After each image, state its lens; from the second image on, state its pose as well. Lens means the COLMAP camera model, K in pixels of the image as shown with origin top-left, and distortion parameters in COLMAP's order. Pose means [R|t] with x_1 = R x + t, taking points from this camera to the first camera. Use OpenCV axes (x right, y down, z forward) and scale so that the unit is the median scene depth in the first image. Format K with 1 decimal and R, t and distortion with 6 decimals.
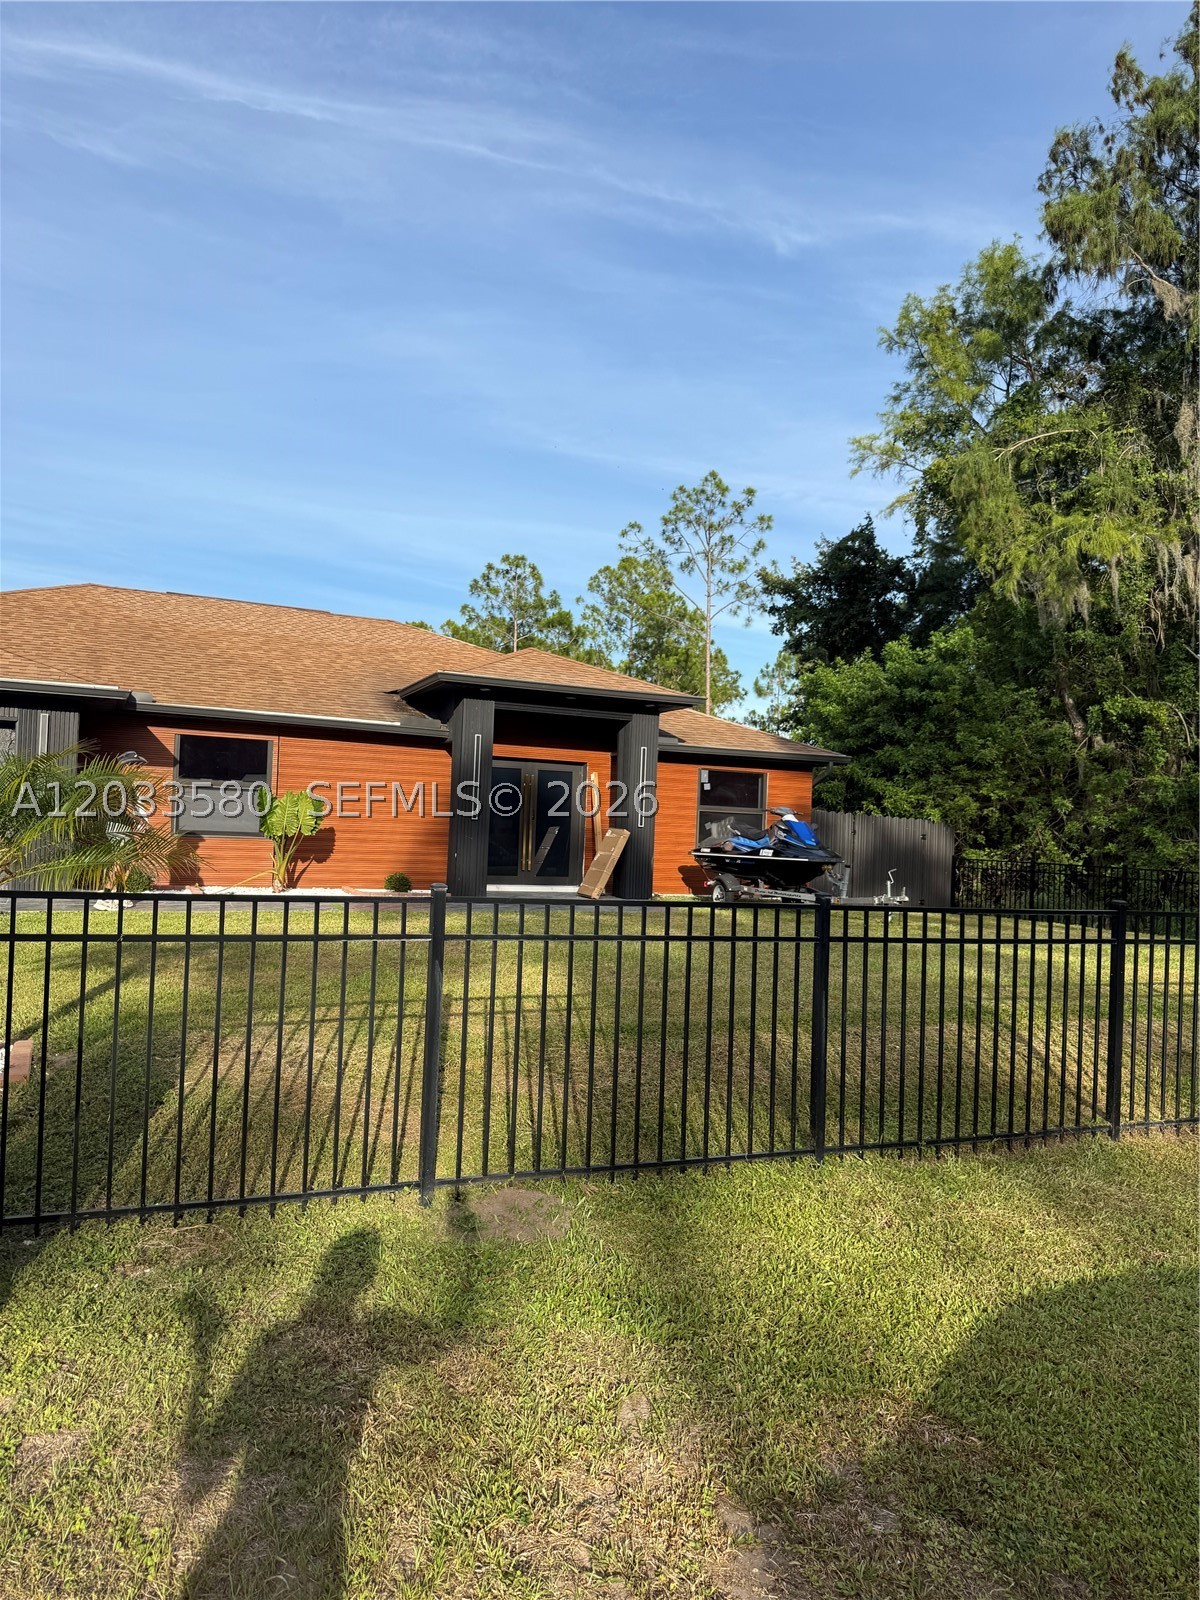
lens RADIAL K [[1104.5, 0, 600.0], [0, 1104.5, 800.0], [0, 0, 1]] dist [0.096514, -0.165698]
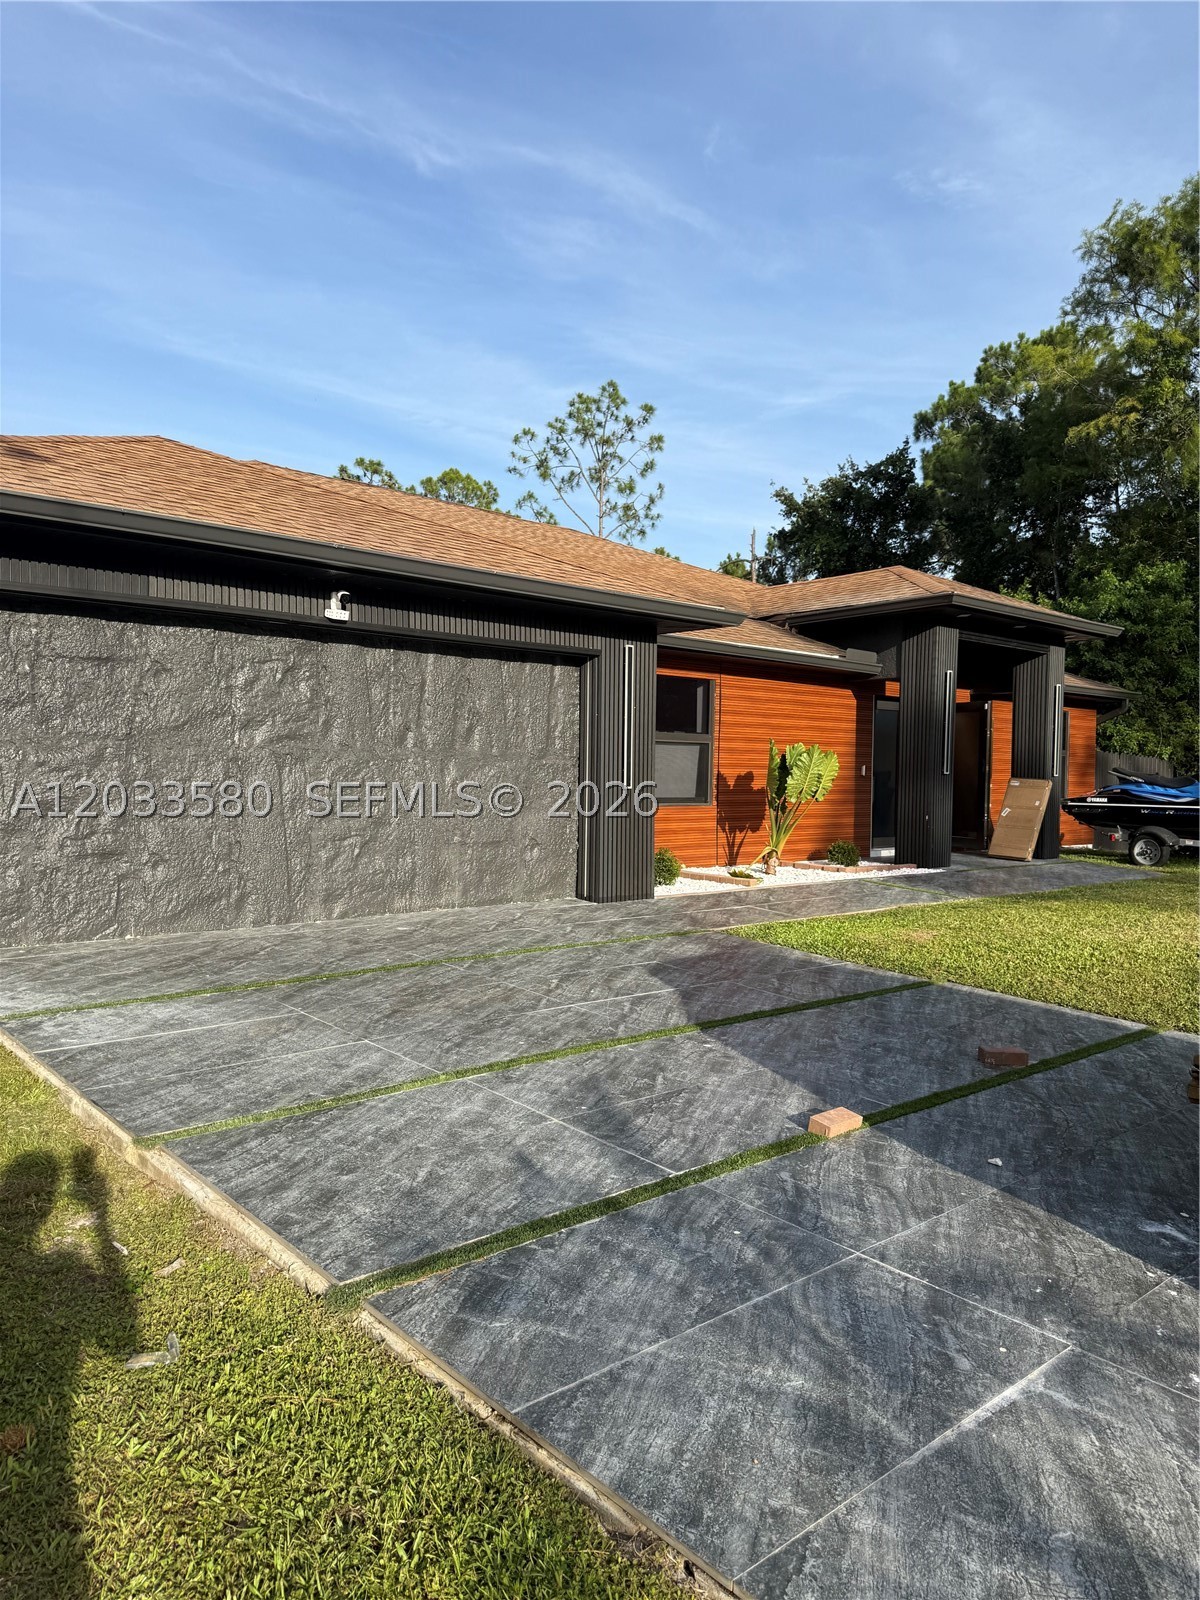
lens RADIAL K [[1100.9, 0, 600.0], [0, 1100.9, 800.0], [0, 0, 1]] dist [-0.003483, -0.002237]
pose [[0.952627, -0.034176, 0.302213, -0.193402], [0.014379, 0.997616, 0.067492, -0.007329], [-0.303799, -0.059949, 0.950848, 0.097338]]
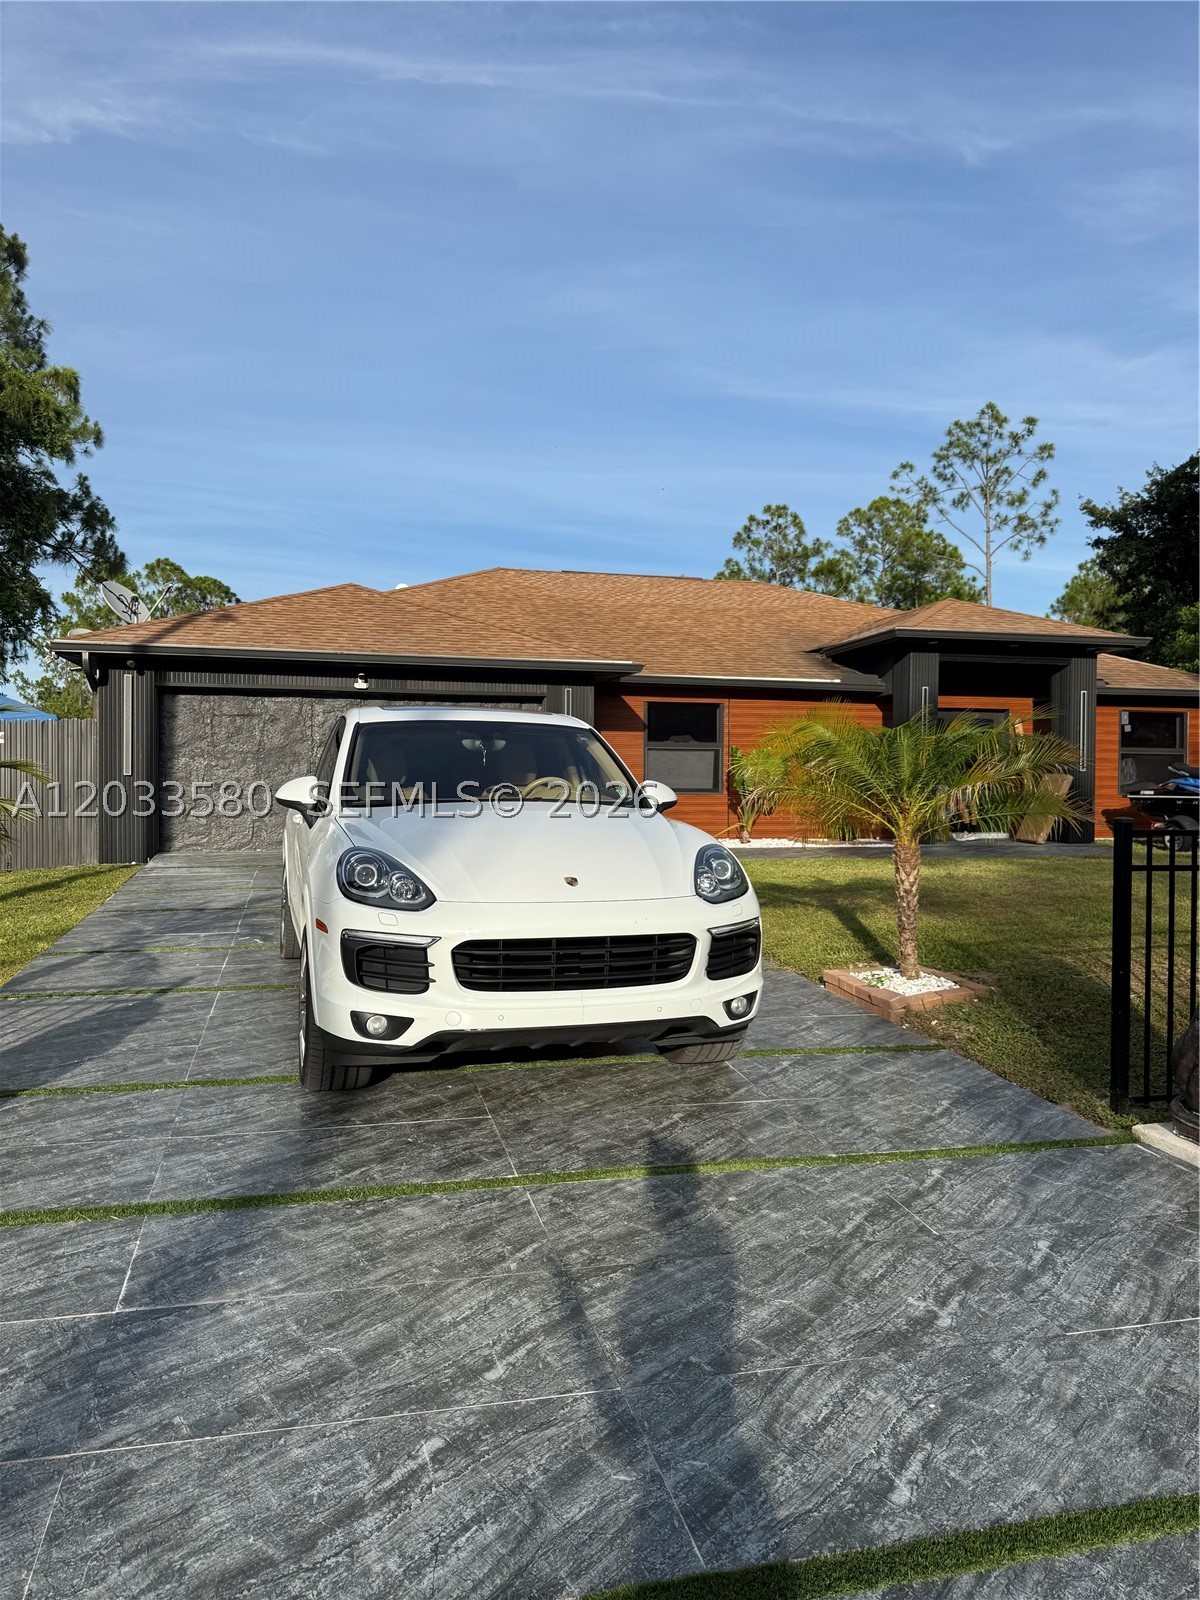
lens RADIAL K [[1143.9, 0, 602.0], [0, 1143.9, 764.9], [0, 0, 1]] dist [-0.007393, -0.005991]
pose [[0.984479, -0.039577, -0.170984, -0.068929], [0.040946, 0.999151, 0.004488, -0.001203], [0.170661, -0.011420, 0.985264, -0.030162]]
